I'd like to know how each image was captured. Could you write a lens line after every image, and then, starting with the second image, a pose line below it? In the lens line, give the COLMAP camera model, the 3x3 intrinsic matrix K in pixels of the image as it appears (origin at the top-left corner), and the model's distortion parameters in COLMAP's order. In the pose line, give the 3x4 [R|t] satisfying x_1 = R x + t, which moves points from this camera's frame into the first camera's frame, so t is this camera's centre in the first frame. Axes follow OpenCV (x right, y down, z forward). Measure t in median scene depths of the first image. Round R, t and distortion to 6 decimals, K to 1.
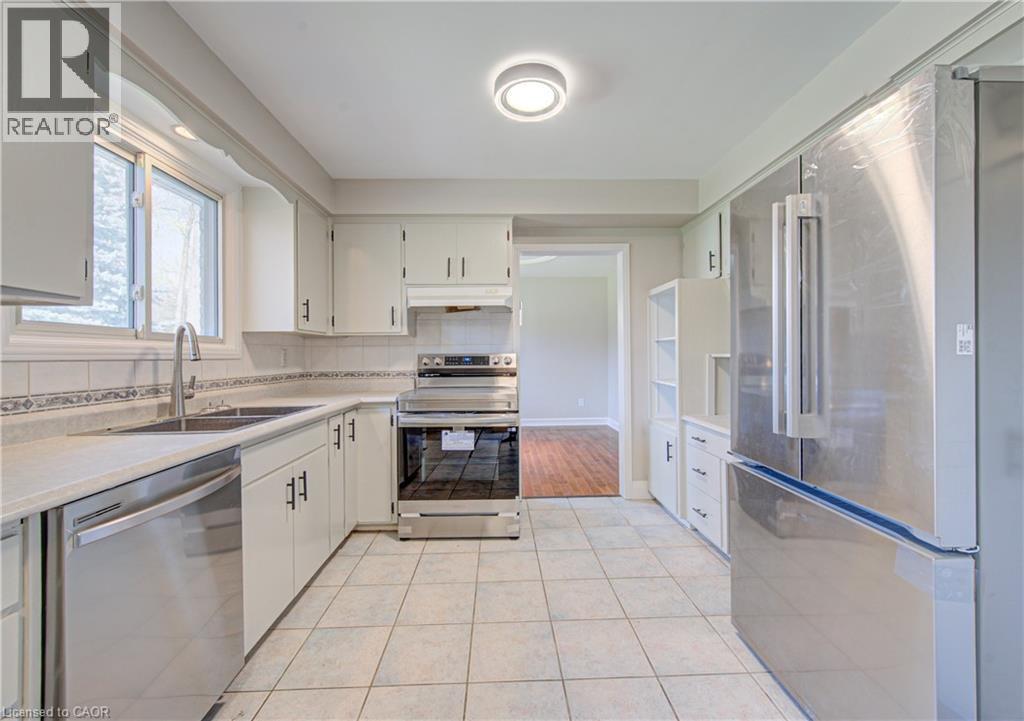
lens RADIAL K [[427.3, 0, 514.1], [0, 427.3, 347.8], [0, 0, 1]] dist [0.000373, -0.000308]
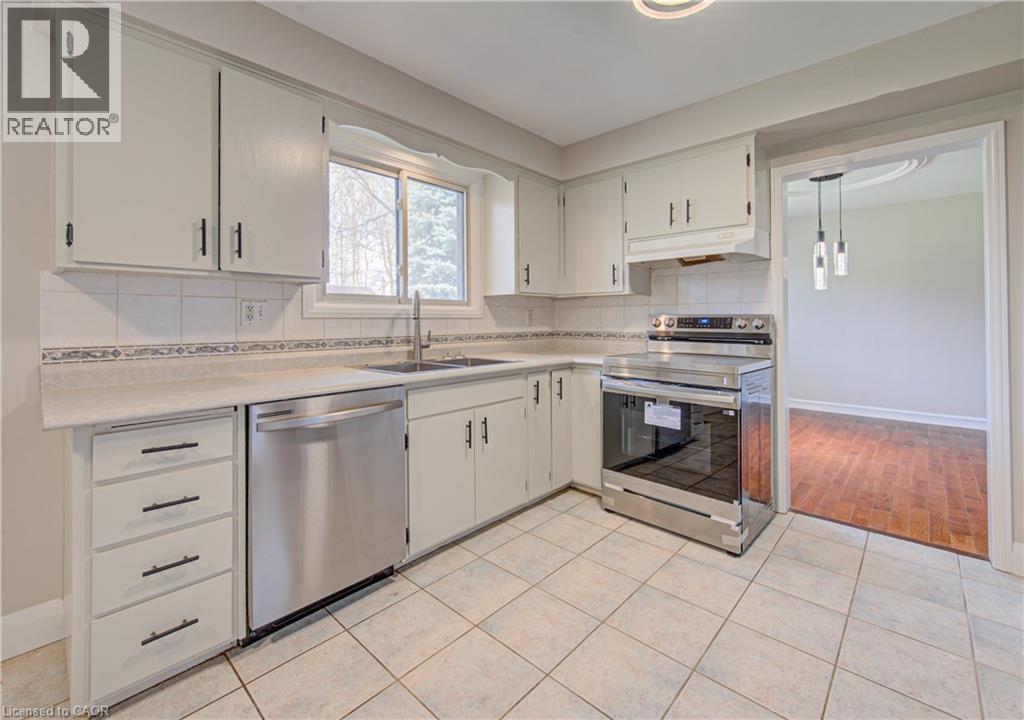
lens RADIAL K [[443.3, 0, 512.7], [0, 443.3, 311.8], [0, 0, 1]] dist [0.001895, -0.000462]
pose [[0.709367, -0.002634, -0.704835, 0.285143], [0.008210, 0.999956, 0.004526, 0.002547], [0.704792, -0.008997, 0.709357, 0.158930]]
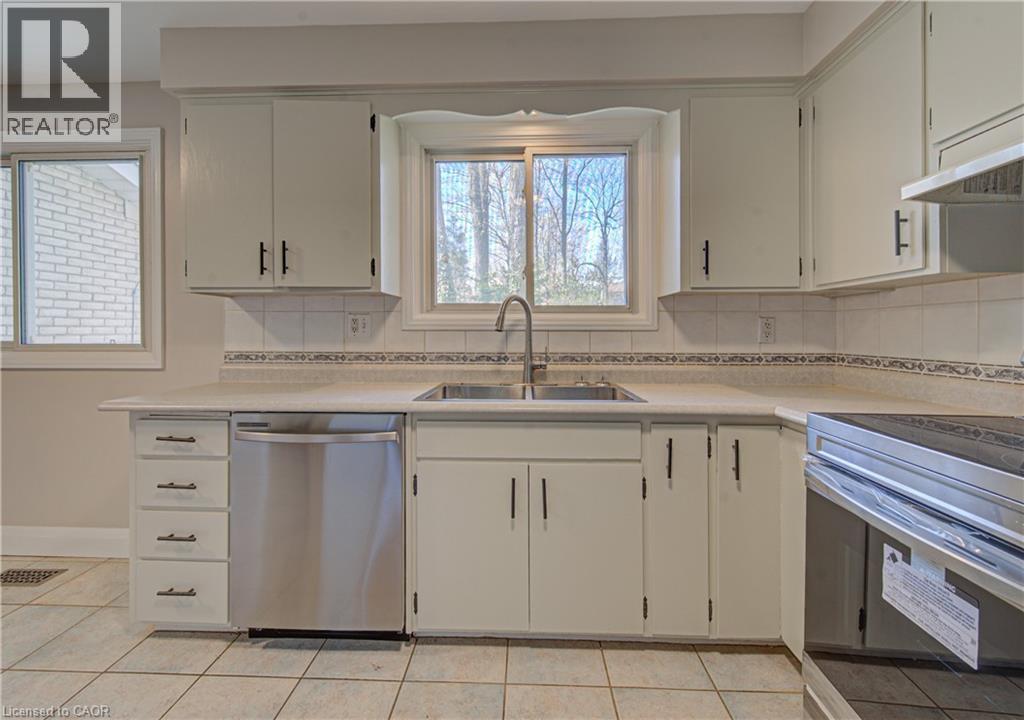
lens RADIAL K [[434.0, 0, 512.6], [0, 434.0, 331.9], [0, 0, 1]] dist [0.000544, -0.000142]
pose [[-0.073567, 0.008741, -0.997252, 0.201168], [0.018771, 0.999797, 0.007379, 0.016111], [0.997114, -0.018177, -0.073716, 0.732326]]
